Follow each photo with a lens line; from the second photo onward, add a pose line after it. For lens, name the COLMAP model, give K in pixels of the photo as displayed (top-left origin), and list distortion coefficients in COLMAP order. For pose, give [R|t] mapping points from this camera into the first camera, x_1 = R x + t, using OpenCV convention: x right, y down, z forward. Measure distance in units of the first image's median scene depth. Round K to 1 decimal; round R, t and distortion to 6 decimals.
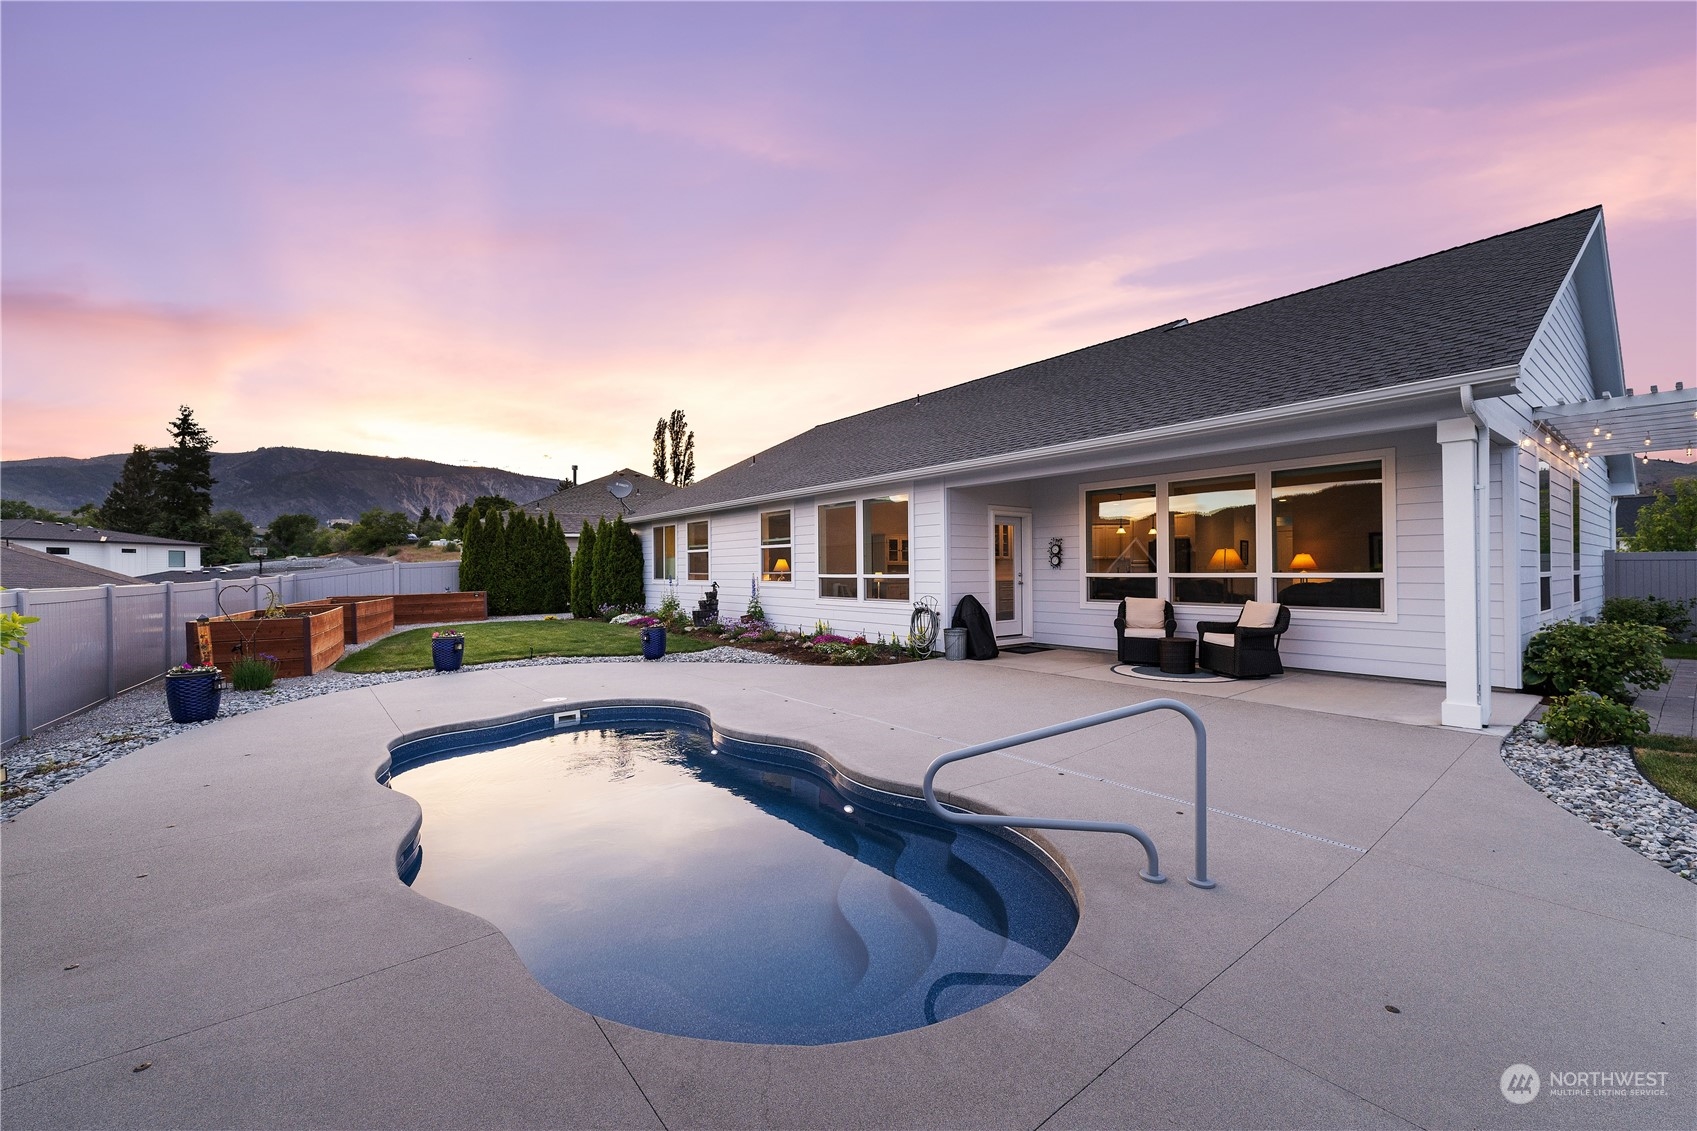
lens RADIAL K [[689.0, 0, 848.5], [0, 689.0, 565.5], [0, 0, 1]] dist [0.000611, 0.000022]
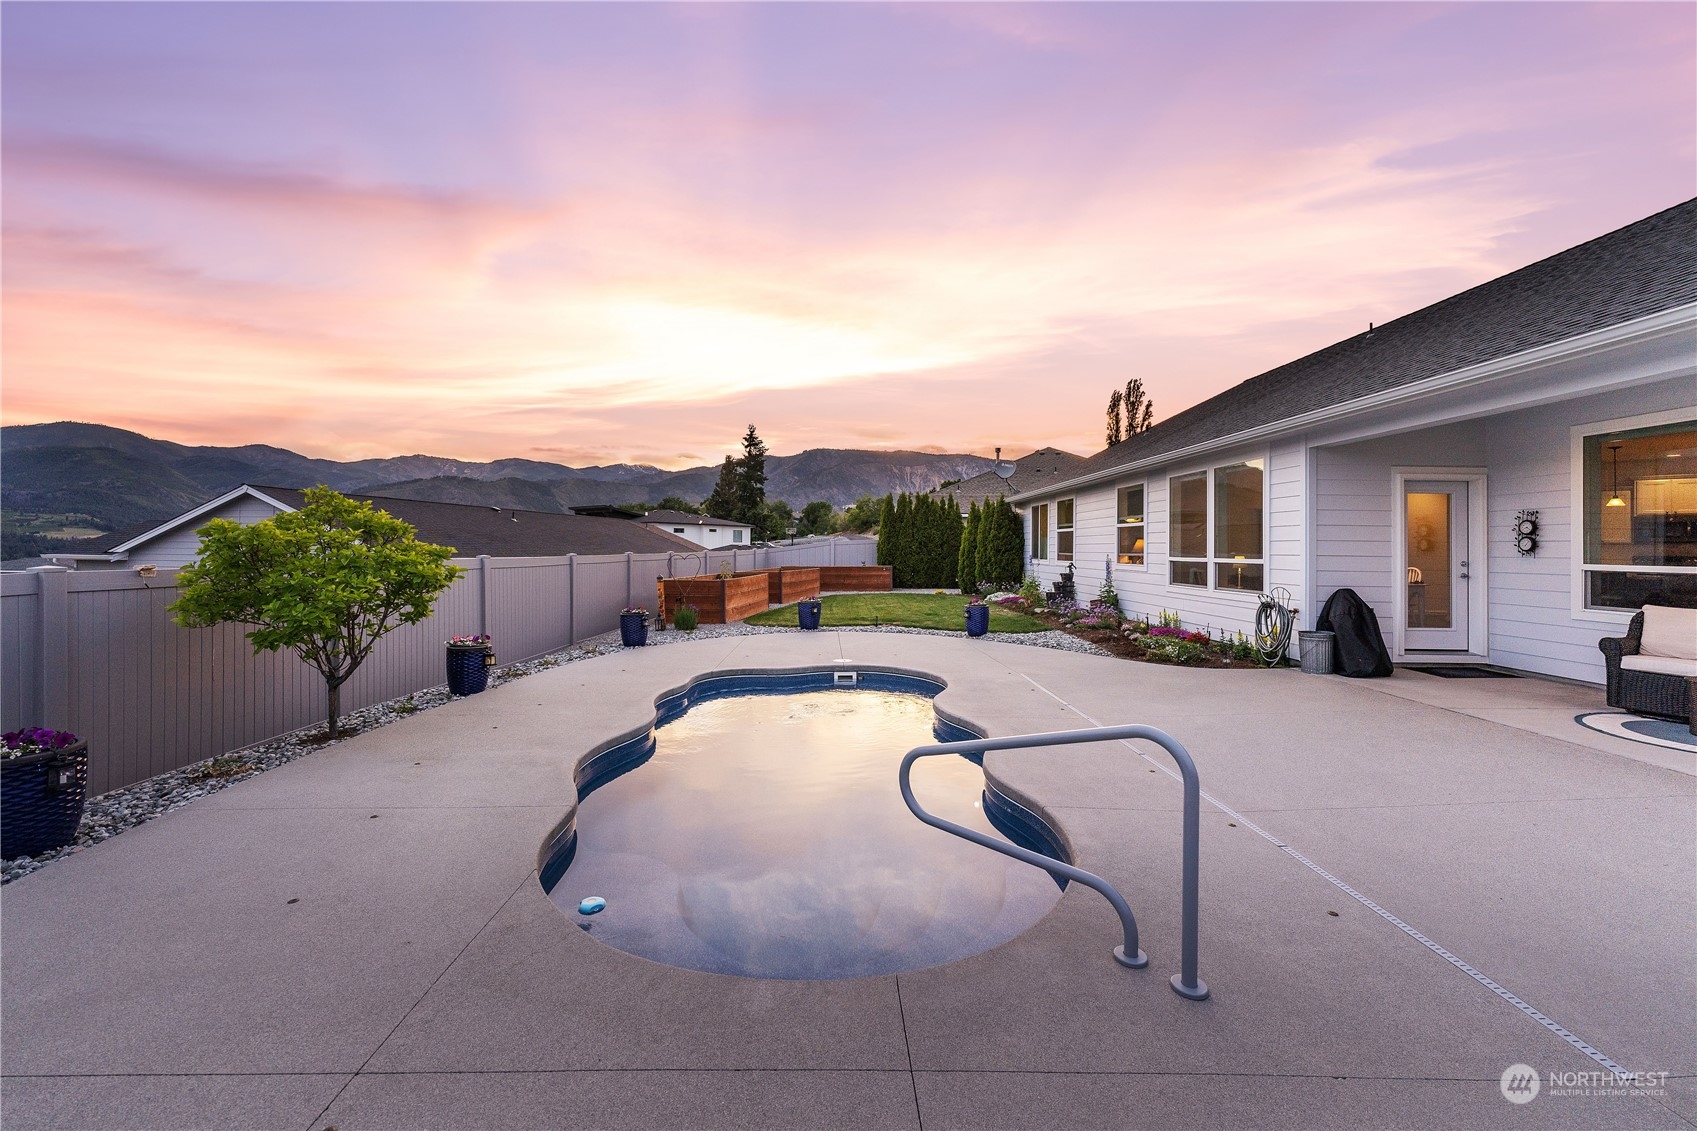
lens RADIAL K [[698.3, 0, 826.5], [0, 698.3, 543.3], [0, 0, 1]] dist [0.000596, 0.000085]
pose [[0.785706, 0.010743, -0.618507, 0.153757], [-0.012470, 0.999921, 0.001528, -0.000413], [0.618475, 0.006512, 0.785778, 0.043951]]
